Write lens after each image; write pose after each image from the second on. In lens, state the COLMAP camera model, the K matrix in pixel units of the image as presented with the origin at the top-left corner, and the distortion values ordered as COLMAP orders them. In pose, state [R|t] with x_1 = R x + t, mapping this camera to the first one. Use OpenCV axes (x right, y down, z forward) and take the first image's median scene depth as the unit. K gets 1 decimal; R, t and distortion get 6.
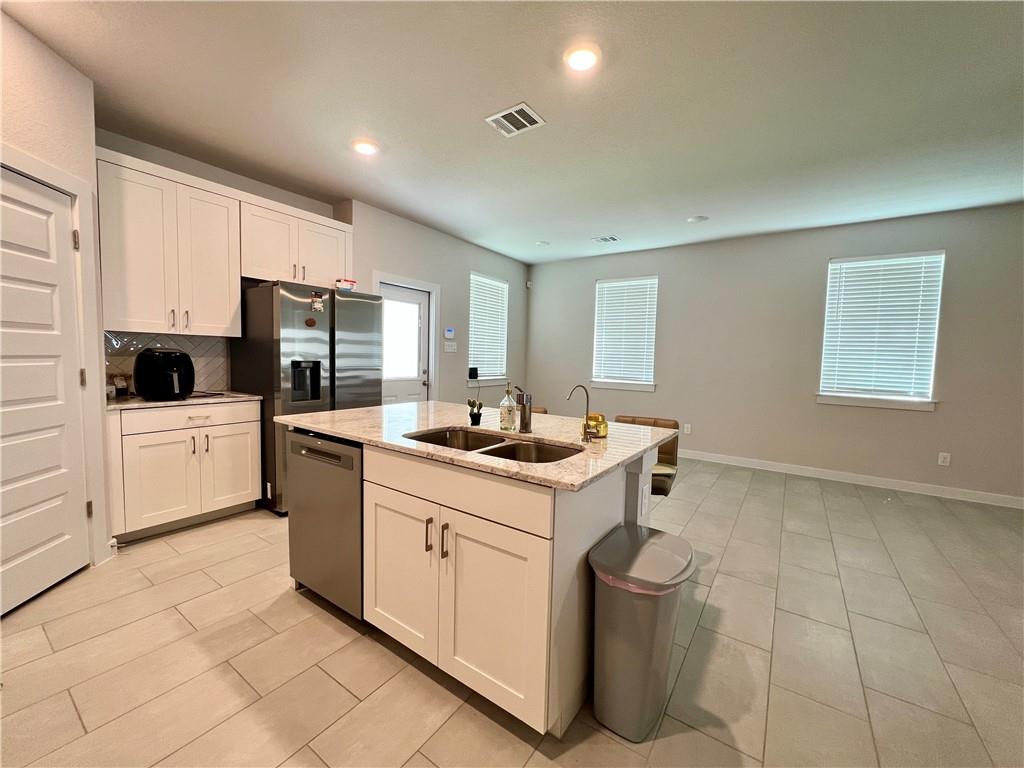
lens RADIAL K [[410.1, 0, 508.1], [0, 410.1, 385.9], [0, 0, 1]] dist [-0.001173, 0.000820]
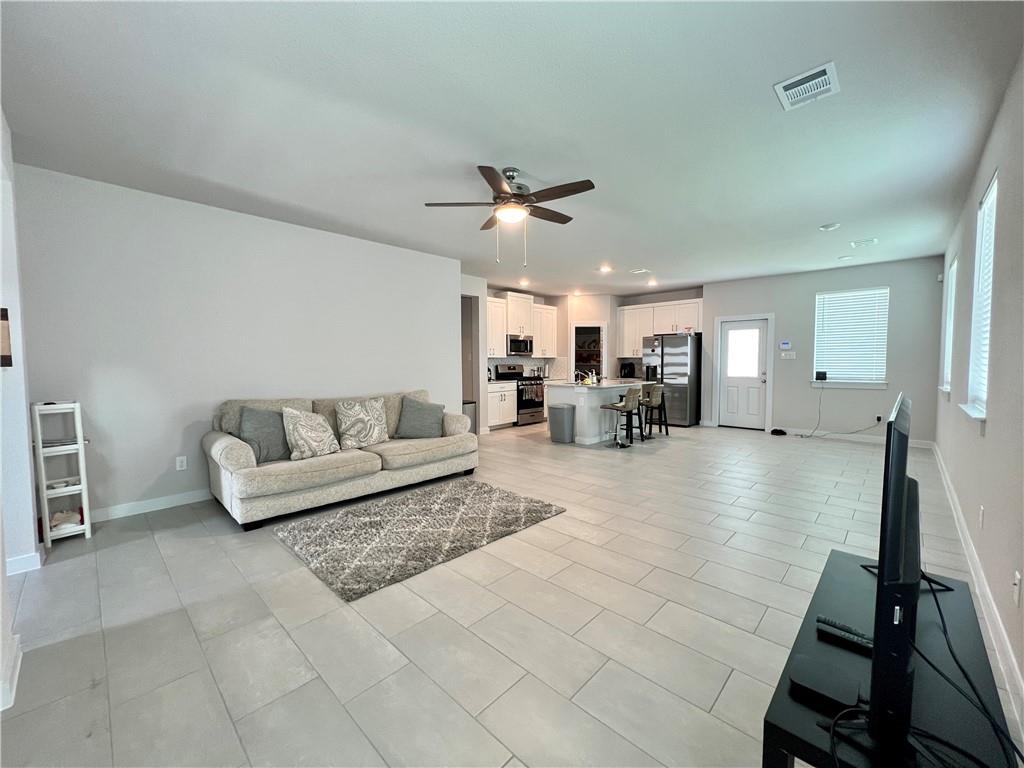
lens RADIAL K [[410.1, 0, 510.2], [0, 410.1, 385.3], [0, 0, 1]] dist [-0.001173, 0.000820]
pose [[-0.154290, 0.032731, -0.987483, 2.131038], [-0.070089, 0.996571, 0.043983, 0.011160], [0.985536, 0.075998, -0.151467, 0.501838]]
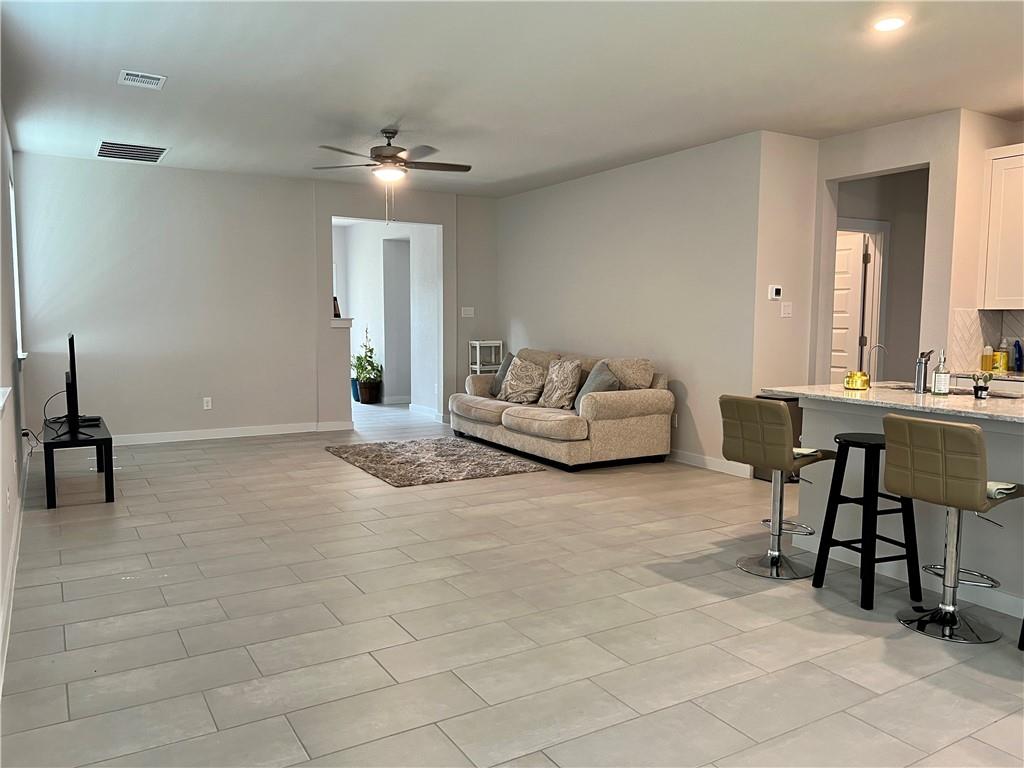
lens RADIAL K [[773.1, 0, 510.1], [0, 773.1, 386.1], [0, 0, 1]] dist [0.055572, -0.063282]
pose [[-0.911971, -0.068227, 0.404542, 0.119647], [-0.000282, 0.986179, 0.165684, -0.150078], [-0.410255, 0.150985, -0.899386, 1.965994]]
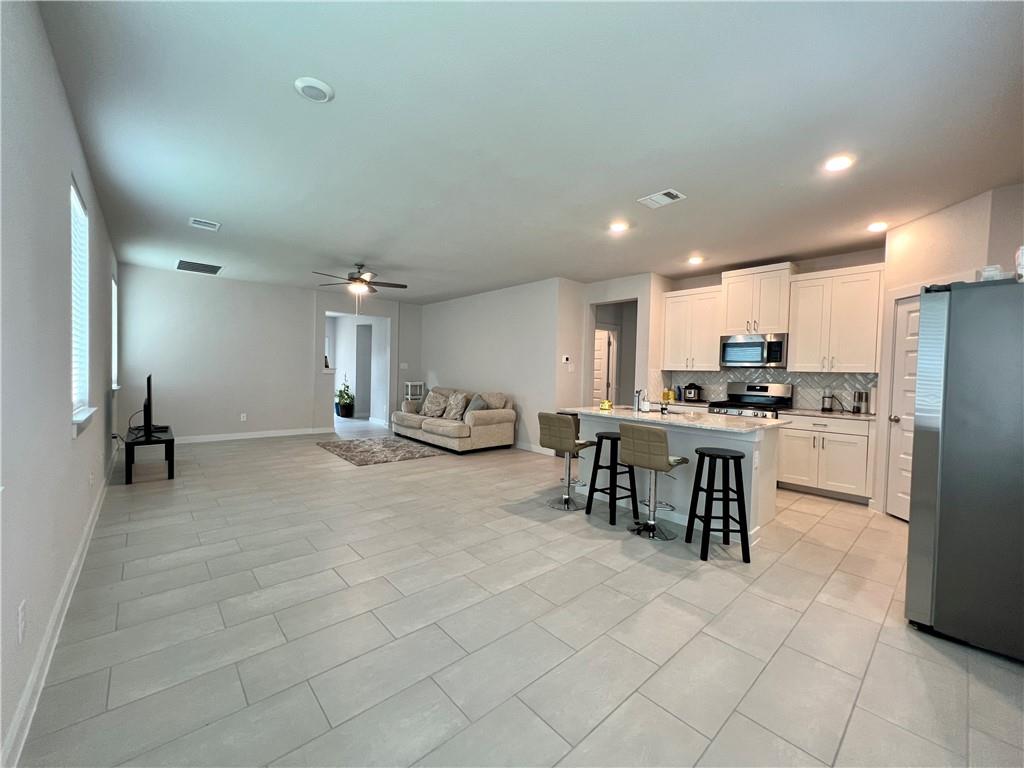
lens RADIAL K [[410.1, 0, 507.9], [0, 410.1, 382.3], [0, 0, 1]] dist [-0.001173, 0.000820]
pose [[-0.970903, -0.055556, 0.232940, 0.122748], [-0.032534, 0.994300, 0.101535, -0.141162], [-0.237253, 0.091002, -0.967176, 1.913231]]
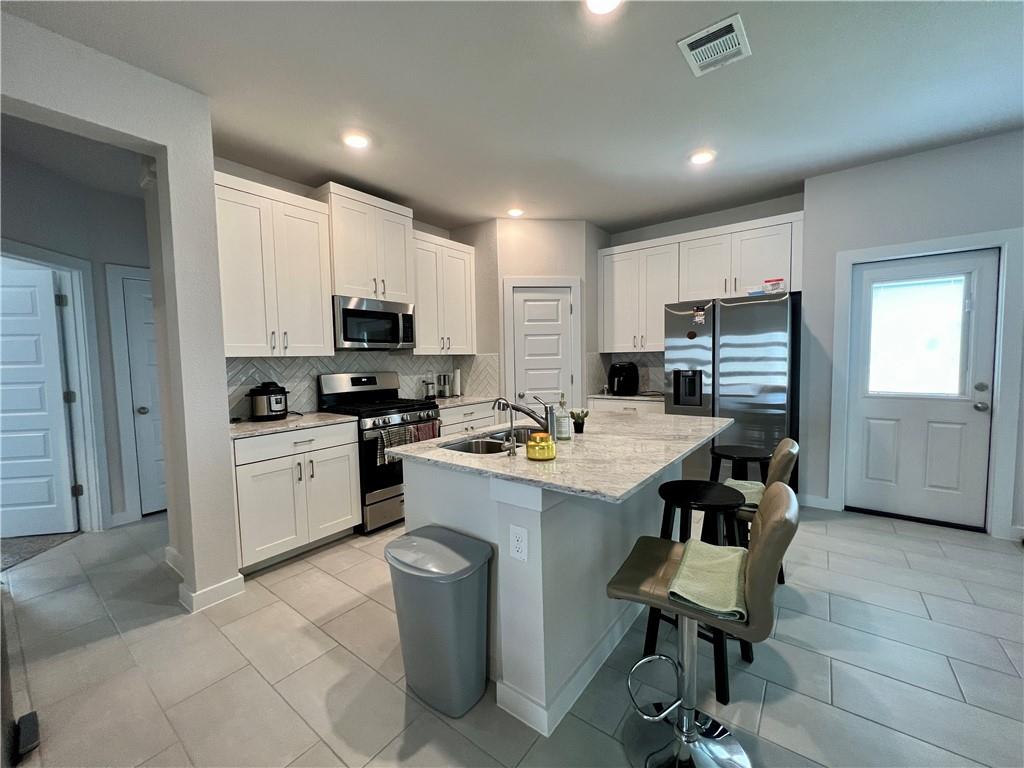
lens RADIAL K [[410.1, 0, 508.2], [0, 410.1, 384.5], [0, 0, 1]] dist [-0.001173, 0.000820]
pose [[-0.047347, 0.038974, -0.998118, 0.625648], [-0.052724, 0.997748, 0.041460, -0.040615], [0.997486, 0.054588, -0.045186, 0.544168]]
